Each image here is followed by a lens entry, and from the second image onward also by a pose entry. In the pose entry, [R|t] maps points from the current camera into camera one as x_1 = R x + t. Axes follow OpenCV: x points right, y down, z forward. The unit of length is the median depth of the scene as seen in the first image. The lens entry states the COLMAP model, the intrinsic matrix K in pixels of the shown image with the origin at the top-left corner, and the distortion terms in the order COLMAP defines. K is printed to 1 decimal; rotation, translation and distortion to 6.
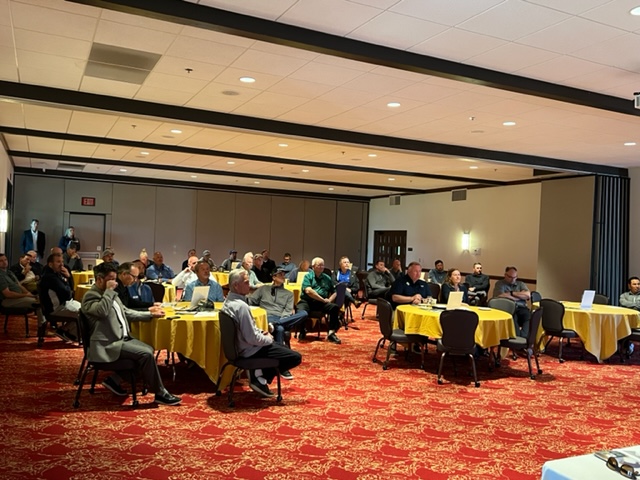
lens RADIAL K [[570.9, 0, 323.5], [0, 570.9, 239.2], [0, 0, 1]] dist [0.092943, -0.139641]
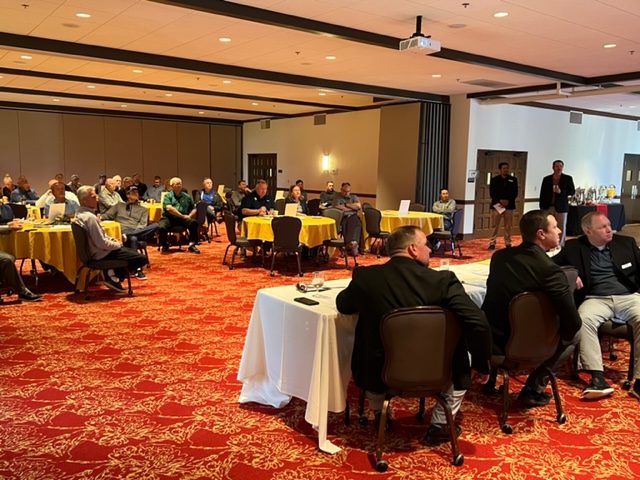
lens RADIAL K [[570.9, 0, 324.0], [0, 570.9, 244.4], [0, 0, 1]] dist [0.092943, -0.139641]
pose [[0.983658, -0.042428, 0.174977, 0.074363], [0.017651, 0.989881, 0.140800, 0.008130], [-0.179180, -0.135410, 0.974453, -0.156544]]
